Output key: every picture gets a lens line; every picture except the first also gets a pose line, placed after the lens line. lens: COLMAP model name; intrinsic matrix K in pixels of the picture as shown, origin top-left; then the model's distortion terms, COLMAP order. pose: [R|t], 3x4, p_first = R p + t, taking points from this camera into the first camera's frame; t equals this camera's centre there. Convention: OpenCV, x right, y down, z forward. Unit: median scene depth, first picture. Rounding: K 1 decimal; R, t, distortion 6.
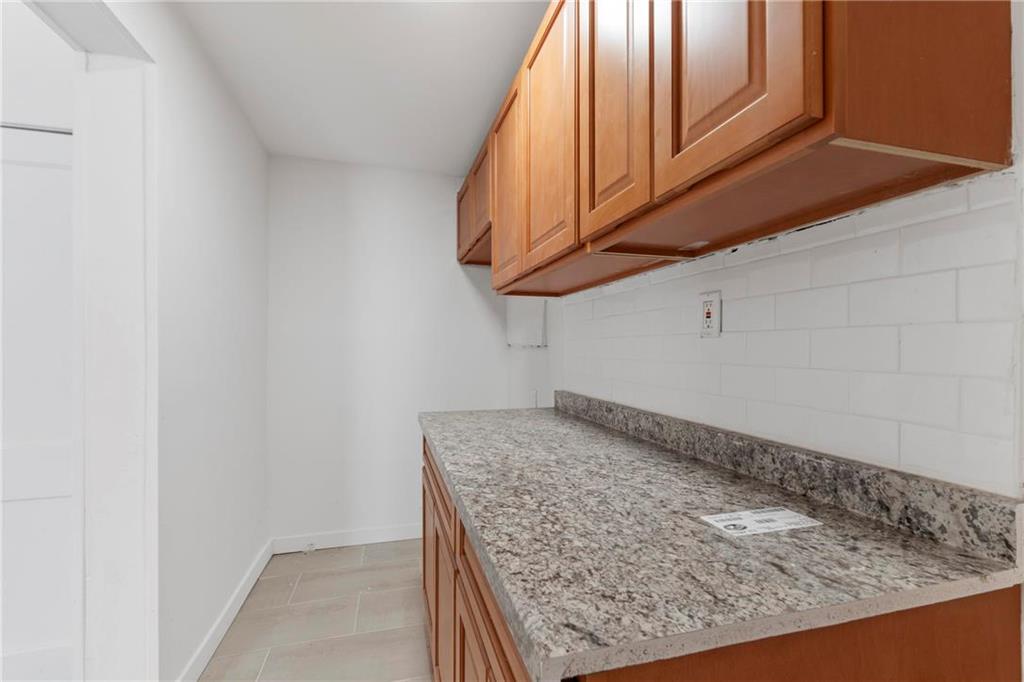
lens RADIAL K [[439.0, 0, 516.6], [0, 439.0, 341.7], [0, 0, 1]] dist [-0.000556, 0.004420]
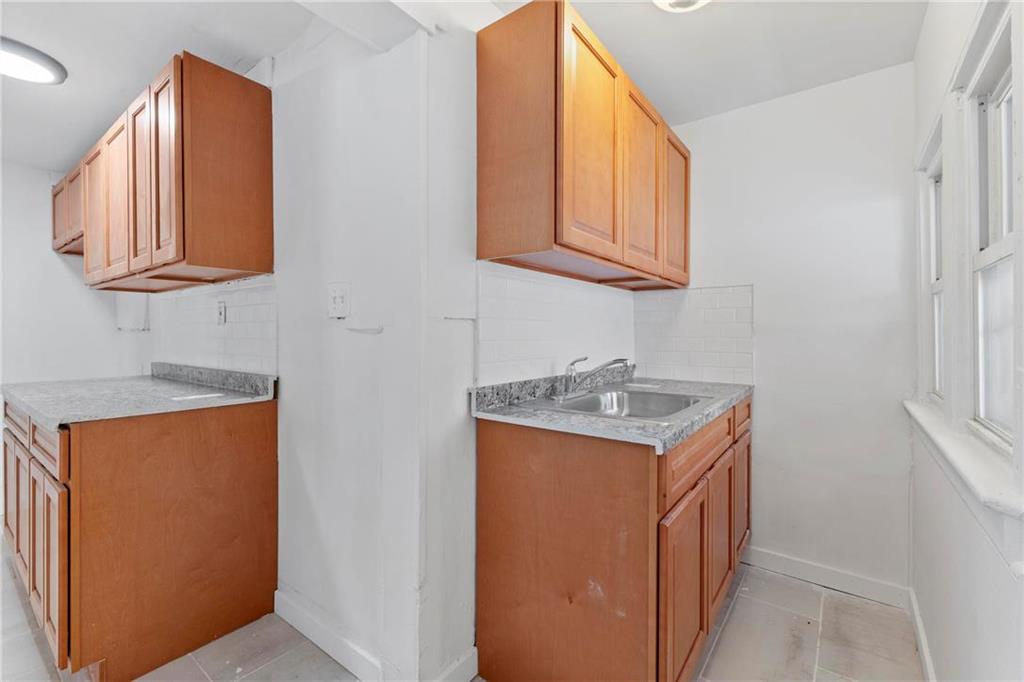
lens RADIAL K [[439.0, 0, 516.6], [0, 439.0, 341.7], [0, 0, 1]] dist [-0.000556, 0.004420]
pose [[0.800952, 0.000398, 0.598728, 0.305973], [-0.015731, 0.999669, 0.020380, 0.003451], [-0.598521, -0.025742, 0.800693, -1.322410]]
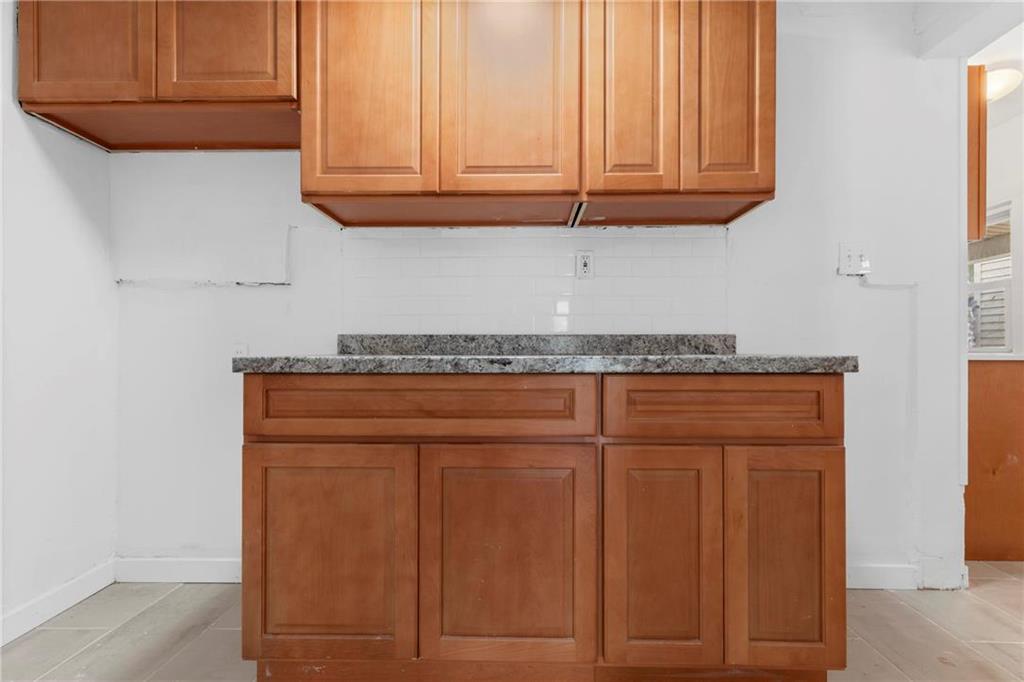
lens RADIAL K [[439.0, 0, 516.6], [0, 439.0, 341.7], [0, 0, 1]] dist [-0.000556, 0.004420]
pose [[0.312568, 0.021032, 0.949662, -1.130156], [-0.014571, 0.999743, -0.017345, 0.246269], [-0.949783, -0.008416, 0.312795, 0.738396]]
